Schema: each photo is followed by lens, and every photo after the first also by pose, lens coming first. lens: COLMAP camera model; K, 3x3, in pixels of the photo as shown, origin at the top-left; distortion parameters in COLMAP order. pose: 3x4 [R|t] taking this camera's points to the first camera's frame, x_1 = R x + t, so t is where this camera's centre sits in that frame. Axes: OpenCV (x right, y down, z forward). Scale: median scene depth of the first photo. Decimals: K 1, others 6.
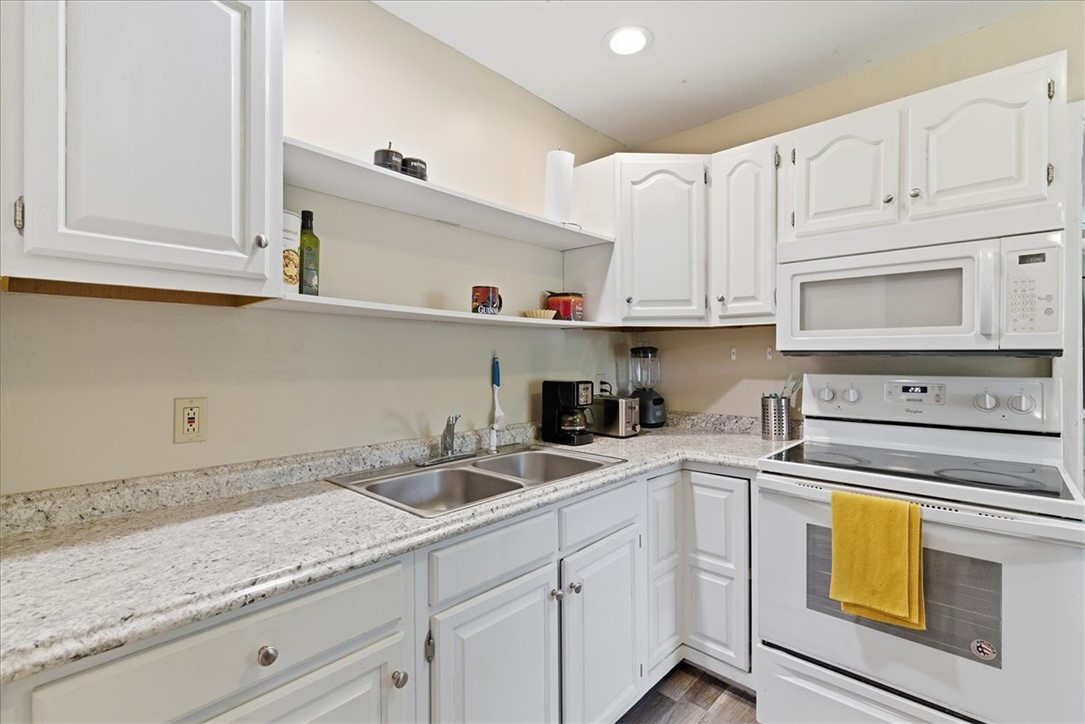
lens RADIAL K [[484.8, 0, 539.7], [0, 484.8, 357.6], [0, 0, 1]] dist [-0.000281, -0.000448]
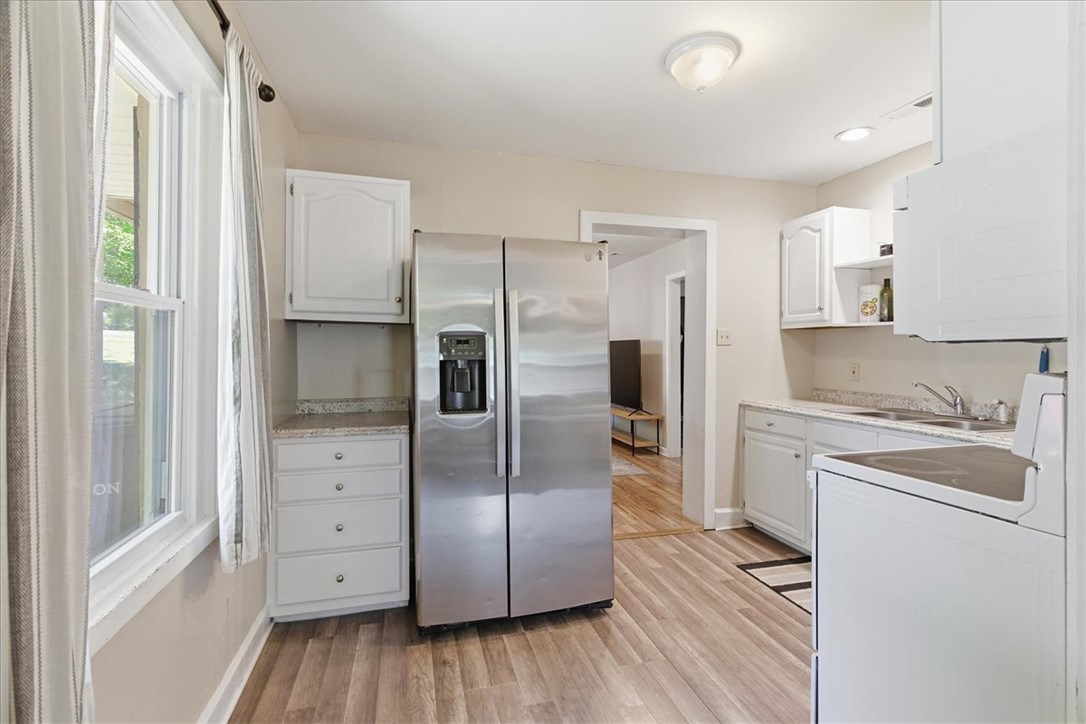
lens RADIAL K [[485.3, 0, 540.2], [0, 485.3, 357.6], [0, 0, 1]] dist [-0.000281, -0.000448]
pose [[-0.519542, 0.011091, -0.854373, 2.667743], [-0.003196, 0.999884, 0.014923, 0.017889], [0.854439, 0.010484, -0.519446, 1.028209]]
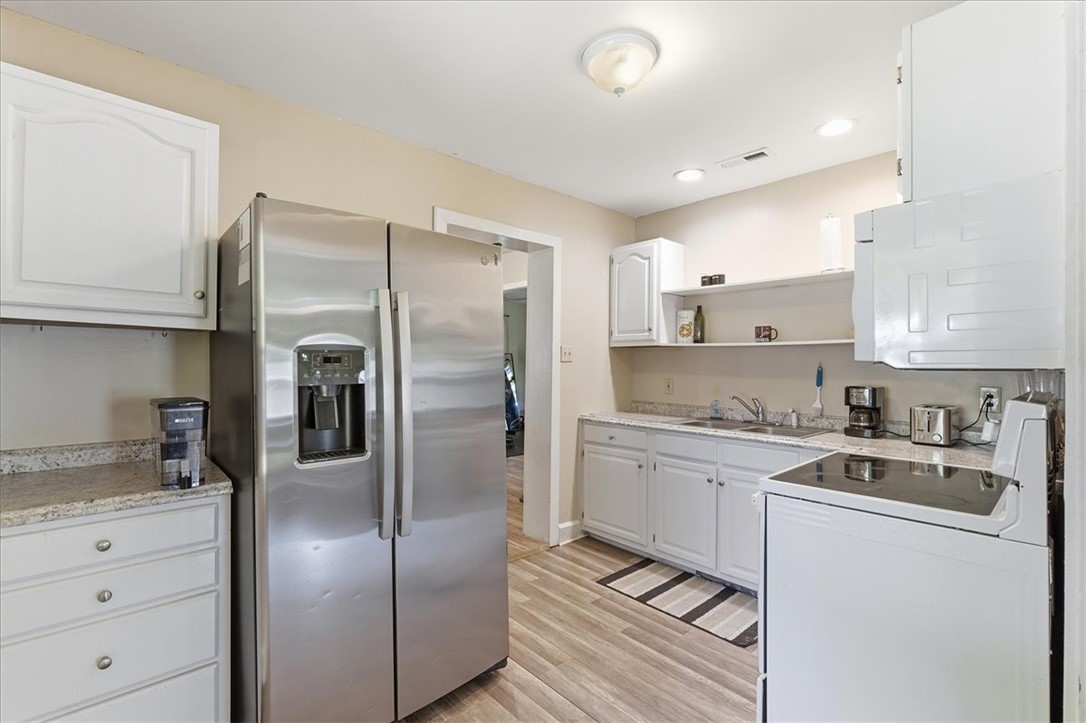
lens RADIAL K [[475.1, 0, 538.0], [0, 475.1, 366.1], [0, 0, 1]] dist [-0.001036, -0.000125]
pose [[-0.084284, 0.005425, -0.996427, 2.497098], [-0.008213, 0.999947, 0.006139, -0.007733], [0.996408, 0.008701, -0.084235, 0.504150]]
